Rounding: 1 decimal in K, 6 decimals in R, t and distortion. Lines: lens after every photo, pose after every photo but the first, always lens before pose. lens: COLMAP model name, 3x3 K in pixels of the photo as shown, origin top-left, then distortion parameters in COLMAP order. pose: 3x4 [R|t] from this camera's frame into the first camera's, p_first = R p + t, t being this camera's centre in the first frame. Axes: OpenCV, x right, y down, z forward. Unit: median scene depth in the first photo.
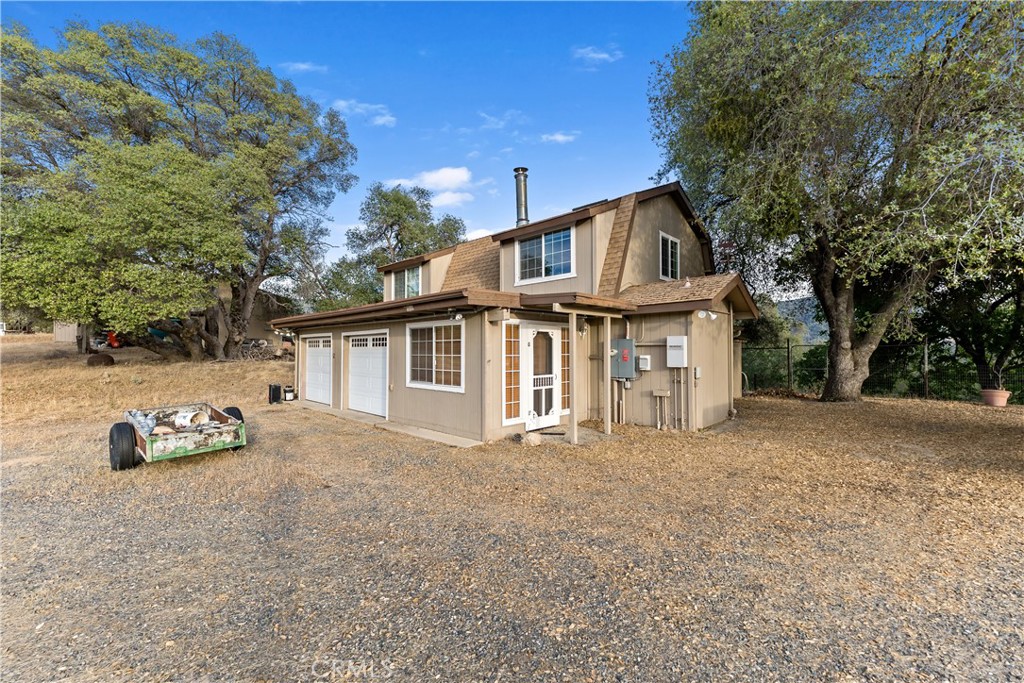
lens RADIAL K [[414.6, 0, 511.3], [0, 414.6, 337.3], [0, 0, 1]] dist [0.004538, -0.000429]
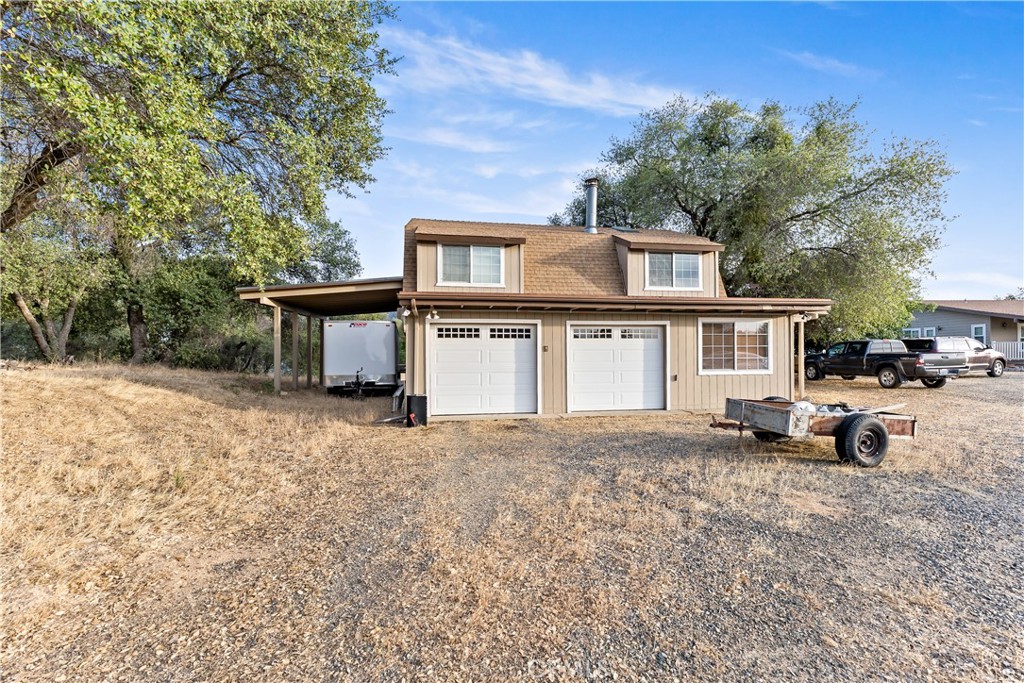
lens RADIAL K [[414.6, 0, 510.6], [0, 414.6, 342.9], [0, 0, 1]] dist [0.004538, -0.000429]
pose [[0.566260, 0.032230, 0.823596, -1.239998], [-0.022250, 0.999469, -0.023814, 0.061106], [-0.823926, -0.004840, 0.566676, 0.684371]]
